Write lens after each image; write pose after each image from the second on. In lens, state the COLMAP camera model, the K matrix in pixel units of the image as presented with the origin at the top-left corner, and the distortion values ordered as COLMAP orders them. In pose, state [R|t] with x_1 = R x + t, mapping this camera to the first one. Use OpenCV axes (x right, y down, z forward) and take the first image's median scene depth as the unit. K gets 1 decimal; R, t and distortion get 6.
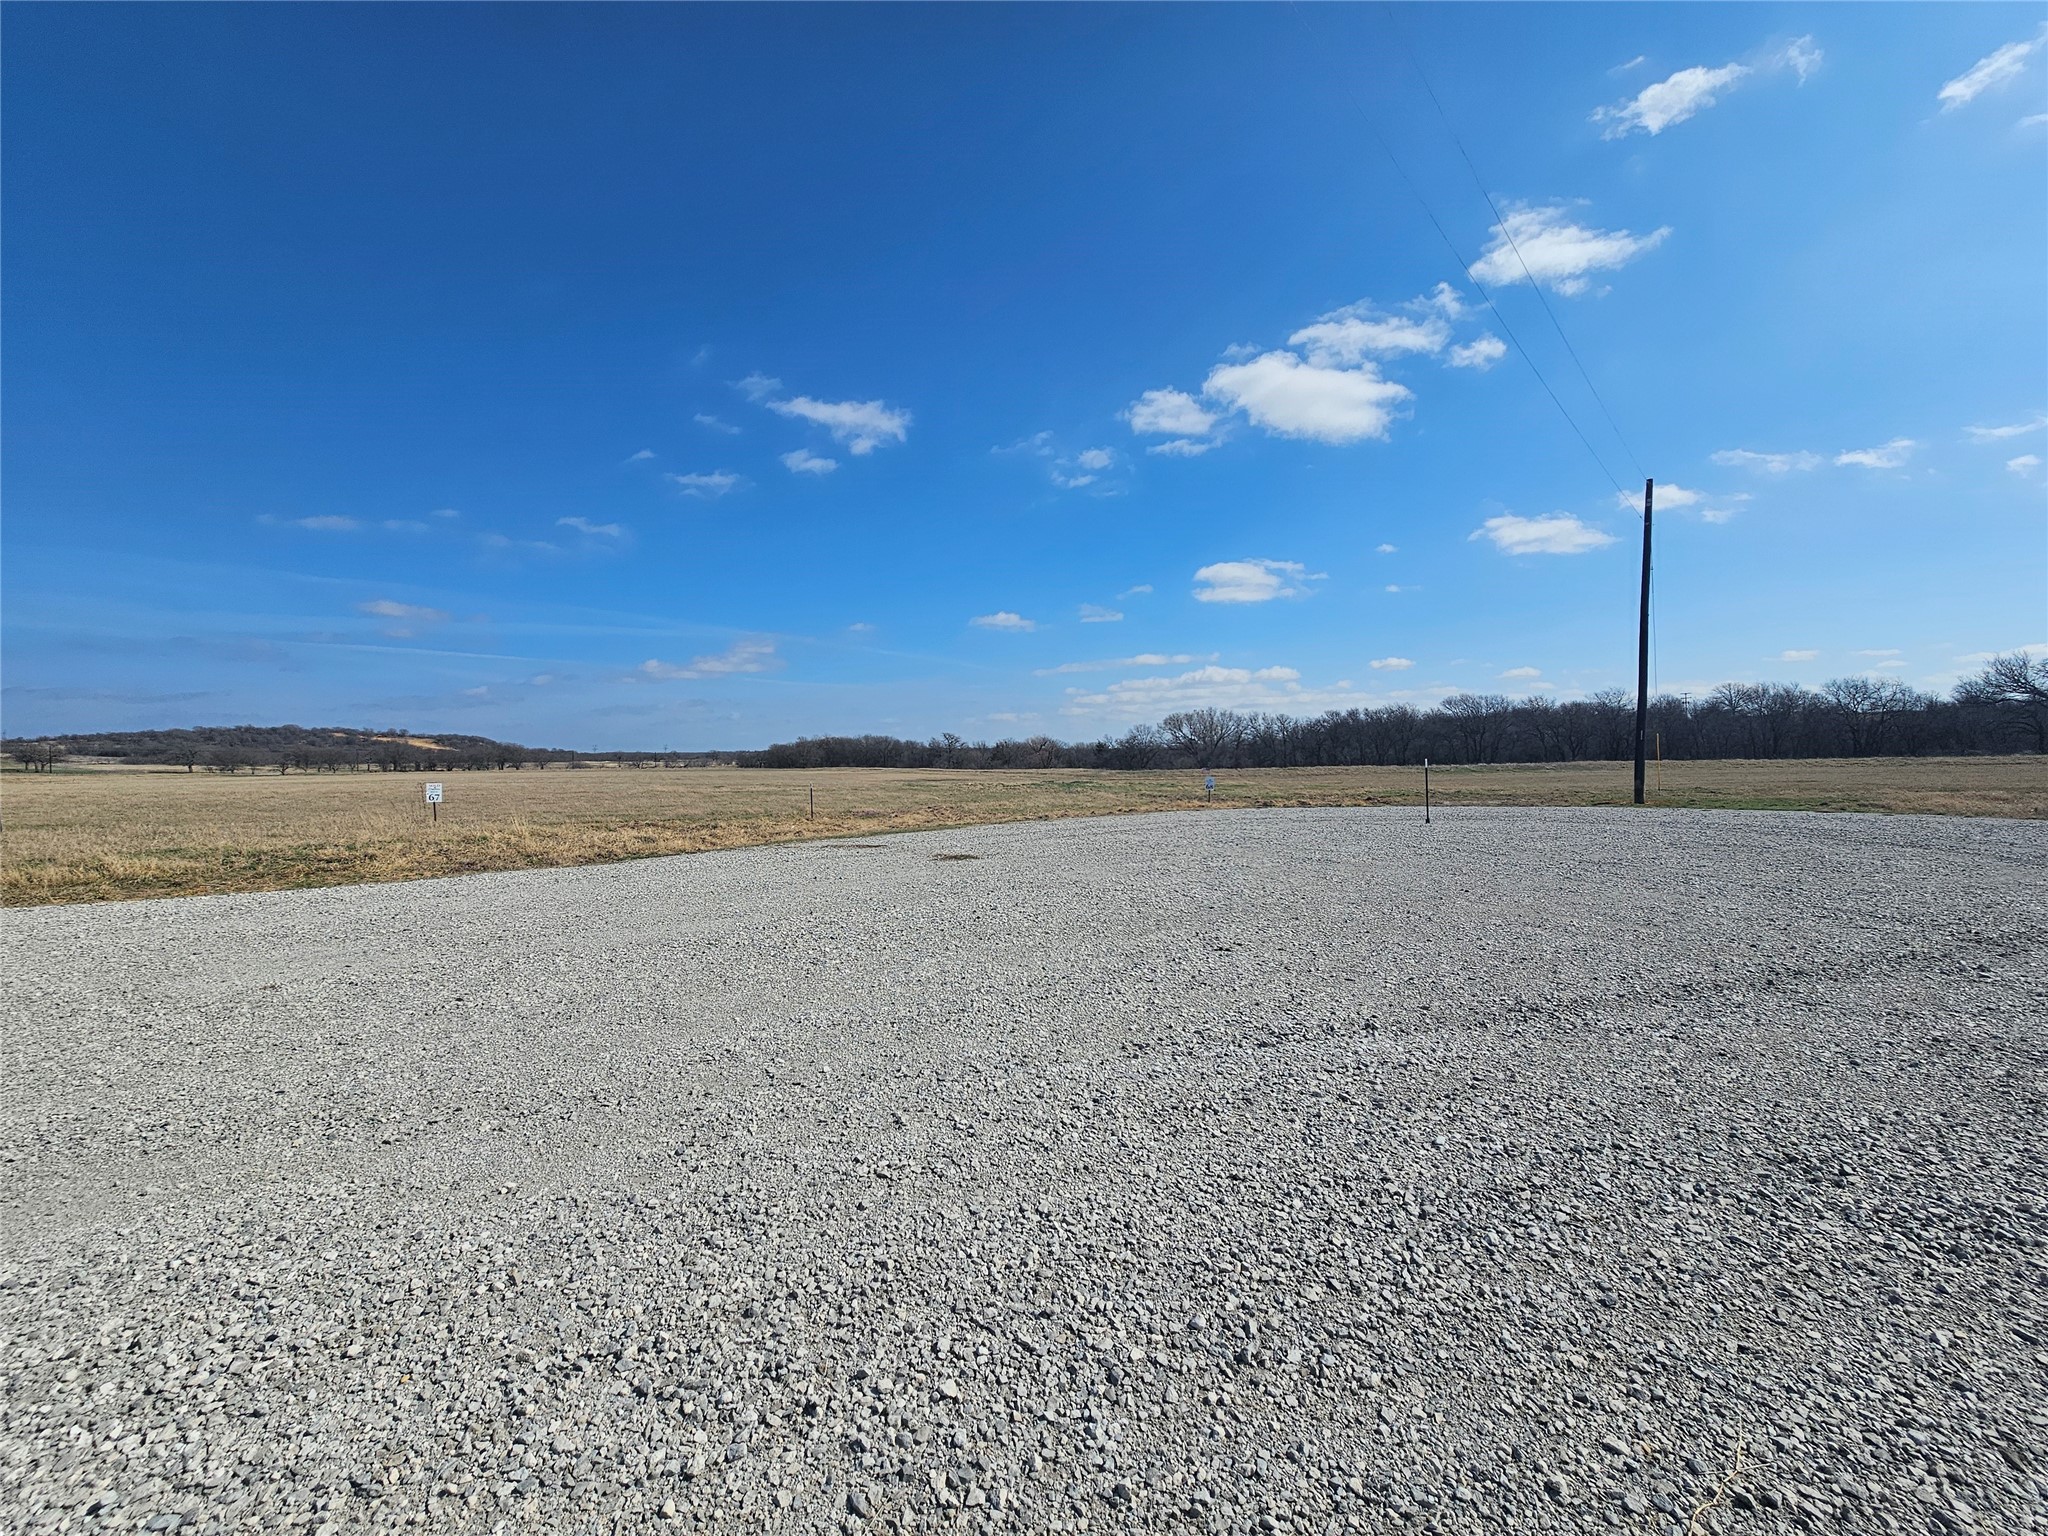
lens RADIAL K [[817.0, 0, 1025.1], [0, 817.0, 764.9], [0, 0, 1]] dist [0.001468, 0.000435]
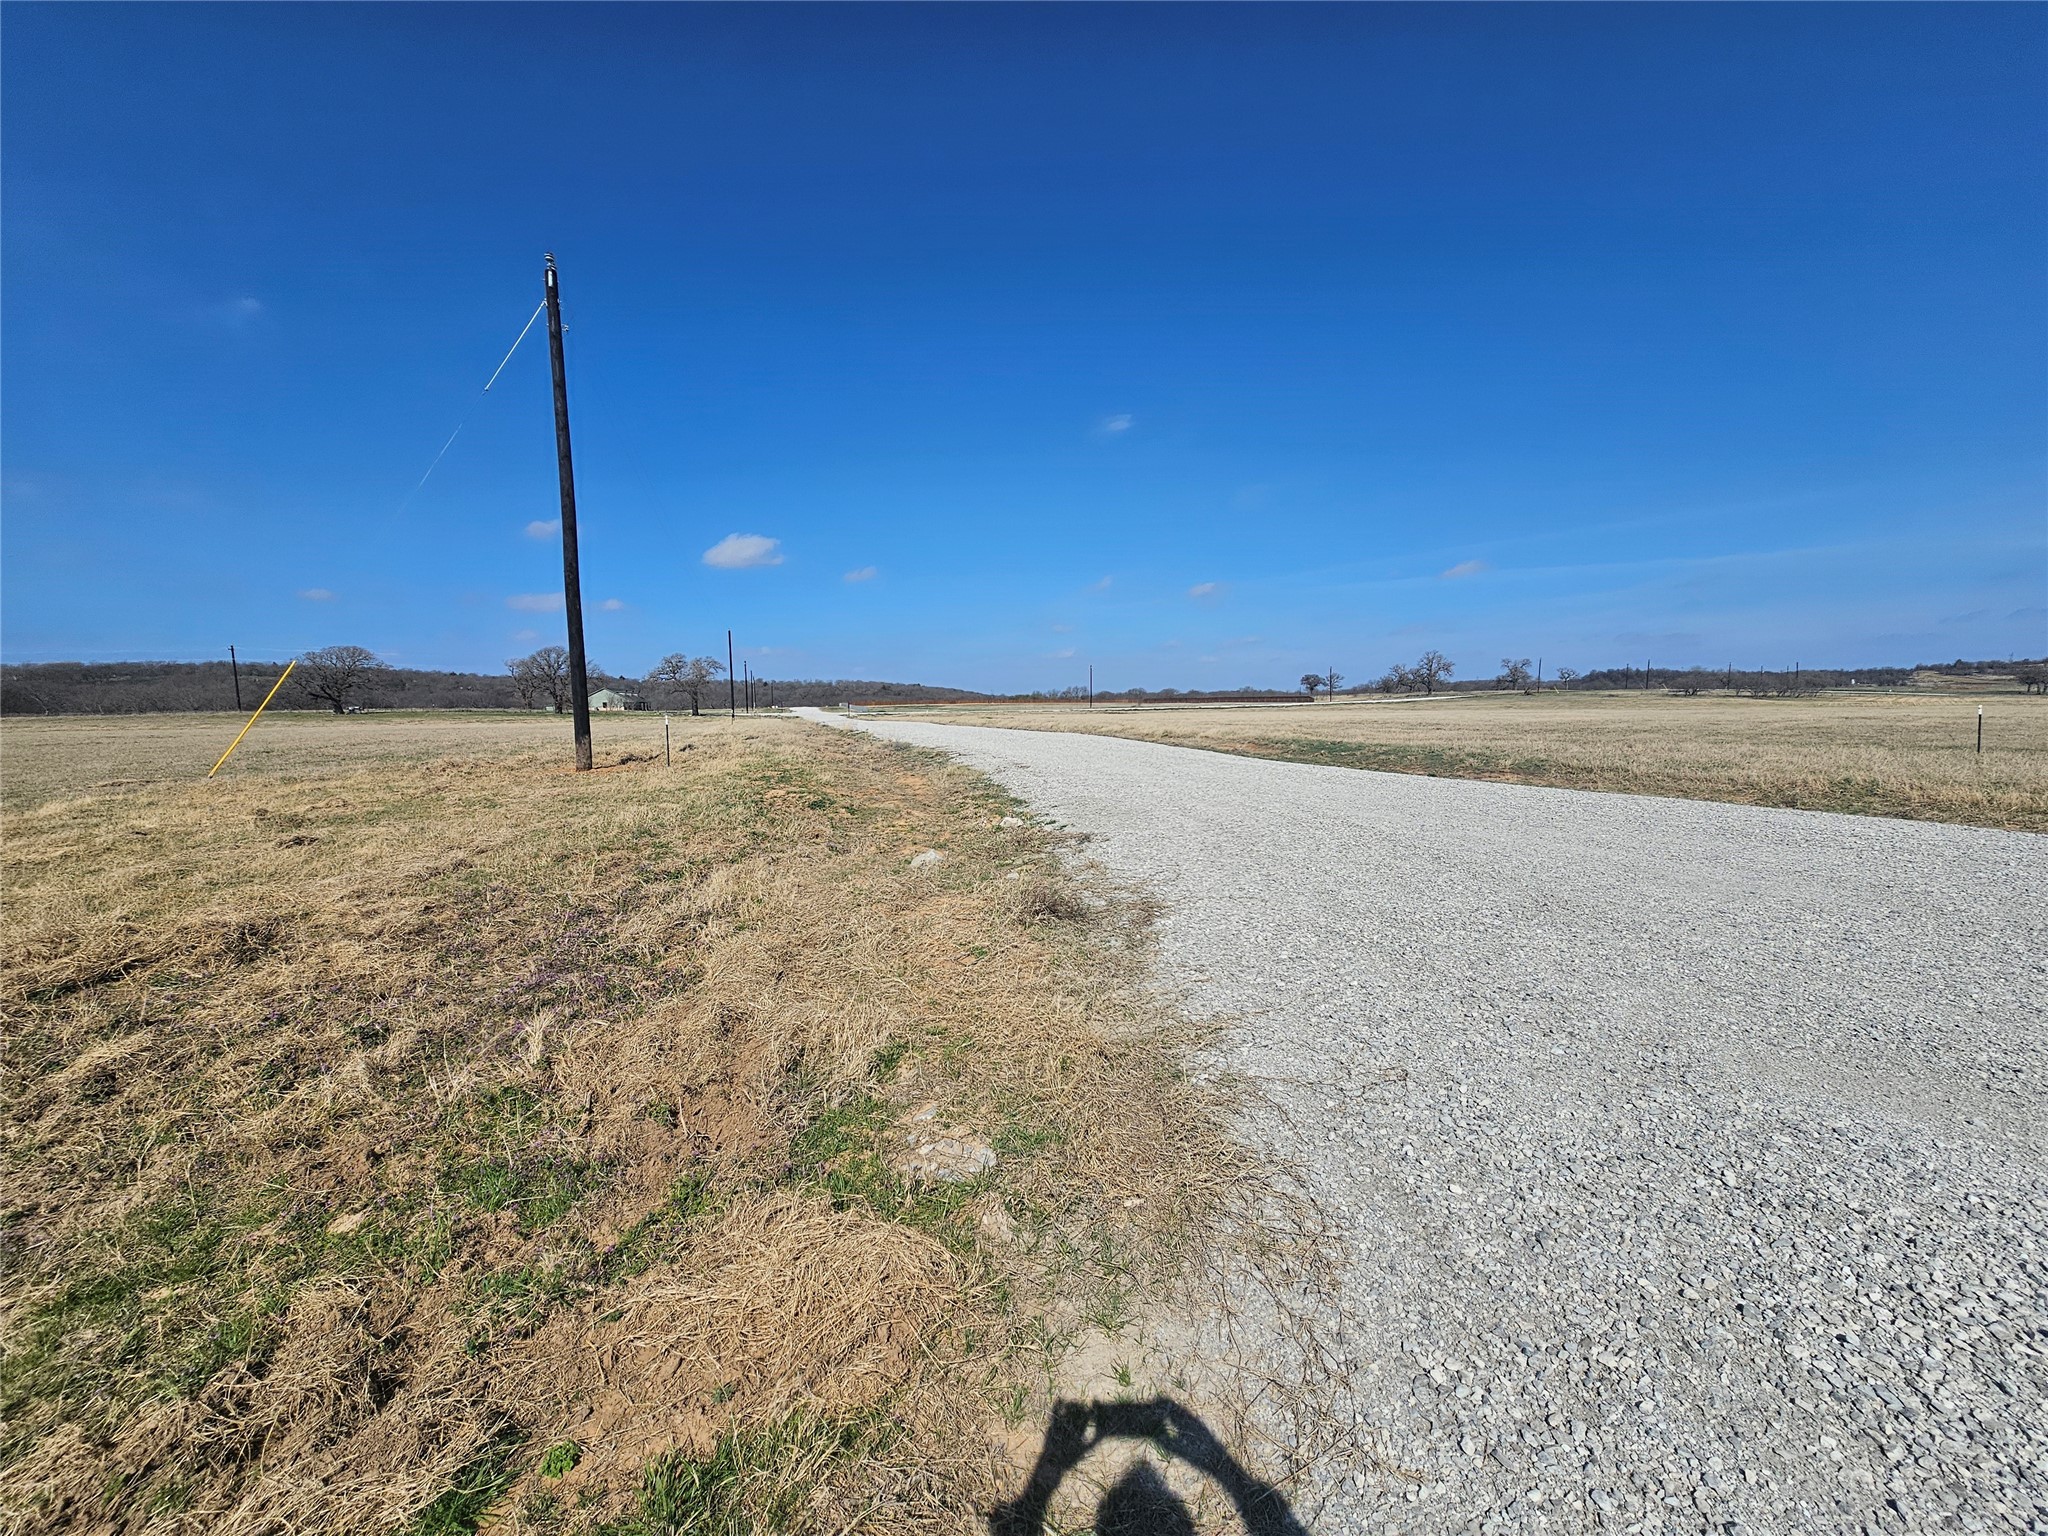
lens RADIAL K [[817.0, 0, 1026.5], [0, 817.0, 768.3], [0, 0, 1]] dist [0.001468, 0.000435]
pose [[-0.198585, 0.083769, -0.976497, 0.151410], [0.014204, 0.996482, 0.082594, -0.019272], [0.979981, 0.002532, -0.199077, 0.072456]]
